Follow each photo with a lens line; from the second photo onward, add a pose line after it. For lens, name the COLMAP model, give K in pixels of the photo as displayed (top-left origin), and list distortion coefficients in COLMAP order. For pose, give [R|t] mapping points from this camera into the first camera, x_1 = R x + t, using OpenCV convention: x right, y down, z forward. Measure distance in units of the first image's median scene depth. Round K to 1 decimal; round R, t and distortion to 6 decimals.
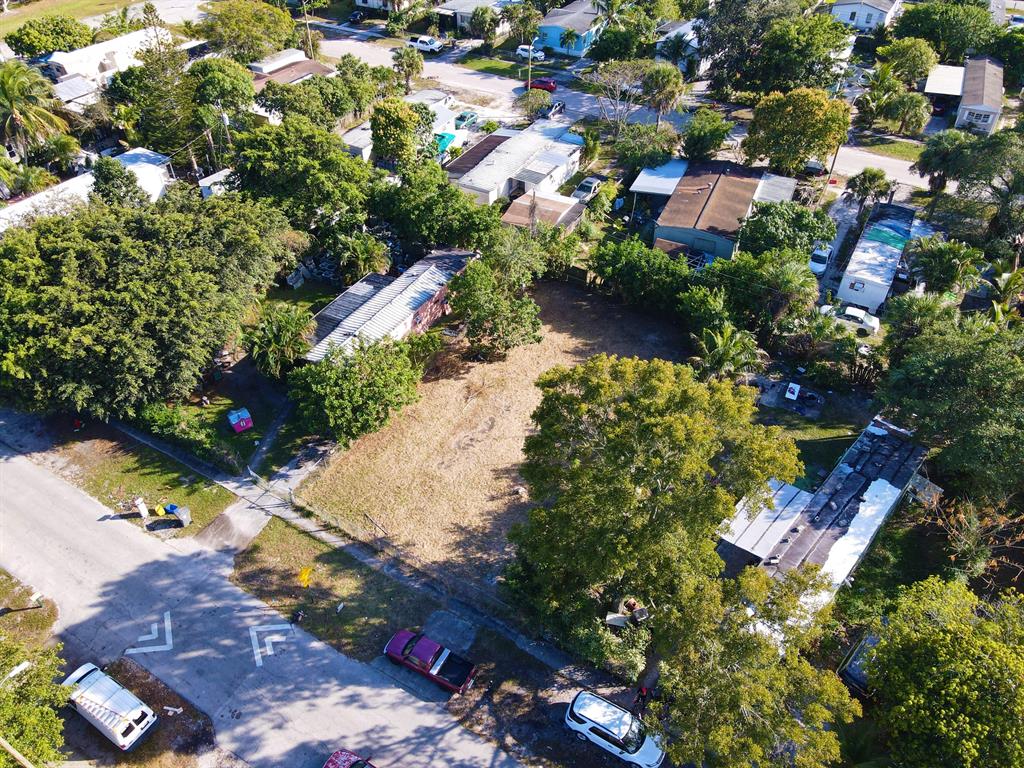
lens RADIAL K [[751.7, 0, 513.0], [0, 751.7, 383.9], [0, 0, 1]] dist [0.022017, -0.005190]
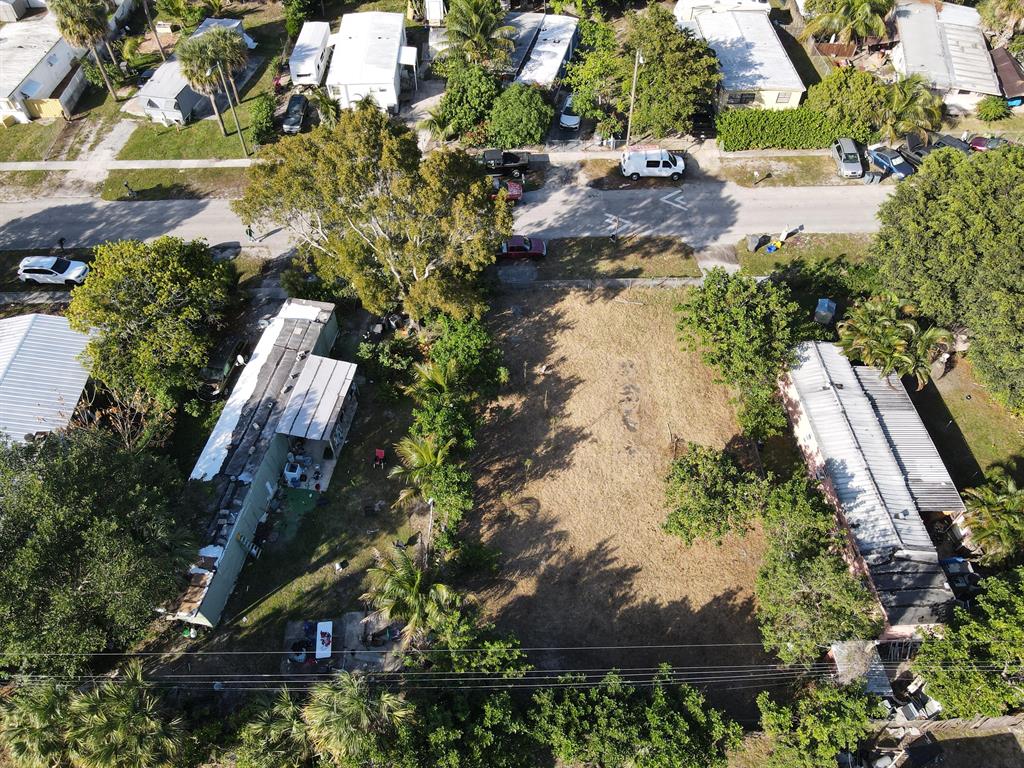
lens RADIAL K [[751.7, 0, 507.1], [0, 751.7, 383.8], [0, 0, 1]] dist [0.022017, -0.005190]
pose [[-0.842027, 0.418786, -0.340013, 0.461506], [-0.355006, 0.044375, 0.933810, -0.899540], [0.406155, 0.907000, 0.111306, 0.974720]]
